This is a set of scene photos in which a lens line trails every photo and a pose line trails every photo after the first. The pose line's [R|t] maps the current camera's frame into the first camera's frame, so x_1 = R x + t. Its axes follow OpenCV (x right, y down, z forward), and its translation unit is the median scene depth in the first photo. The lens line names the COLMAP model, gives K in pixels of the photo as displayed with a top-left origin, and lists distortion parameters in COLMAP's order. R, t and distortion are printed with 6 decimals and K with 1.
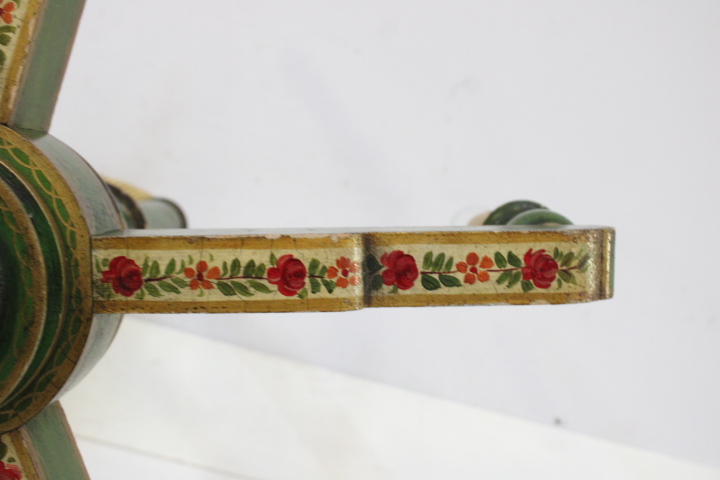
lens RADIAL K [[768.6, 0, 354.8], [0, 768.6, 240.1], [0, 0, 1]] dist [-0.091080, 0.000000]
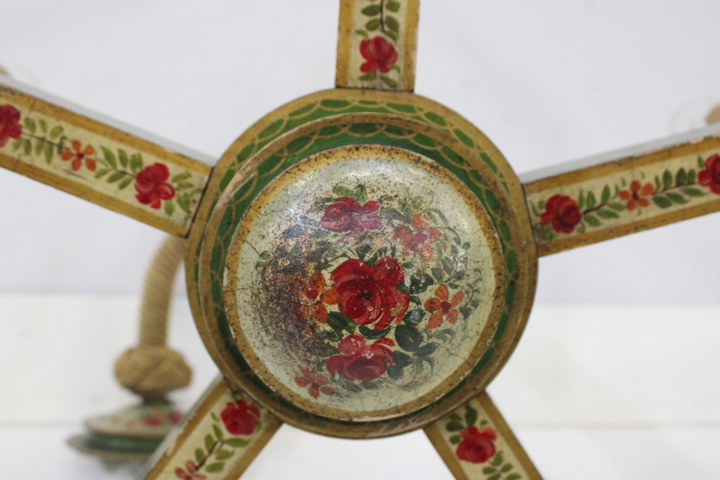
lens RADIAL K [[768.6, 0, 352.1], [0, 768.6, 255.7], [0, 0, 1]] dist [-0.091080, 0.000000]
pose [[0.970882, -0.237255, -0.033138, -0.546644], [0.238850, 0.969332, 0.057845, -0.023015], [0.018398, -0.064075, 0.997775, -0.004998]]
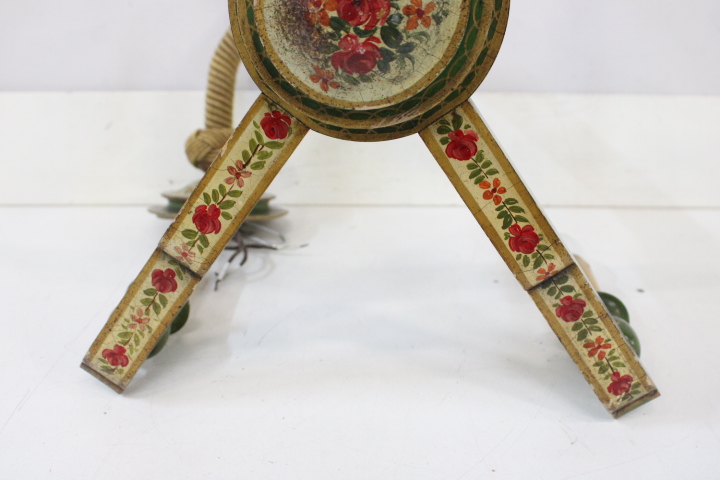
lens RADIAL K [[768.6, 0, 359.2], [0, 768.6, 235.6], [0, 0, 1]] dist [-0.091080, 0.000000]
pose [[0.959063, -0.231148, -0.163614, -0.468127], [0.262567, 0.942243, 0.207934, 0.152525], [0.106100, -0.242381, 0.964362, -0.303239]]
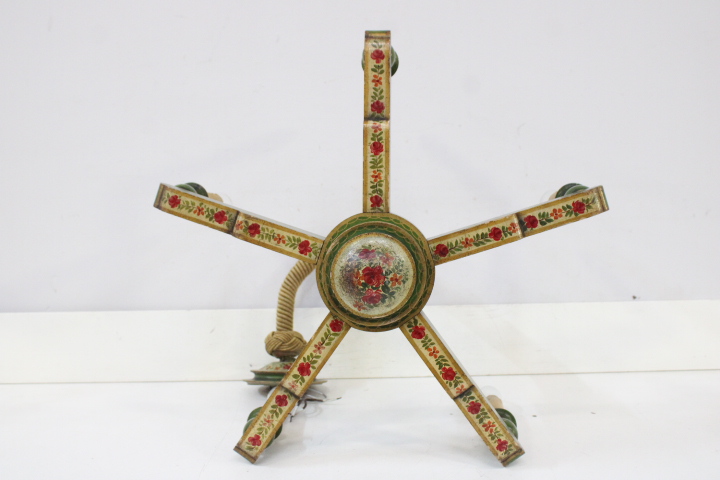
lens RADIAL K [[768.6, 0, 364.4], [0, 768.6, 244.6], [0, 0, 1]] dist [-0.091080, 0.000000]
pose [[0.953477, -0.287573, -0.090465, -0.311852], [0.285352, 0.957713, -0.036875, 0.049632], [0.097244, 0.009345, 0.995217, -1.964457]]
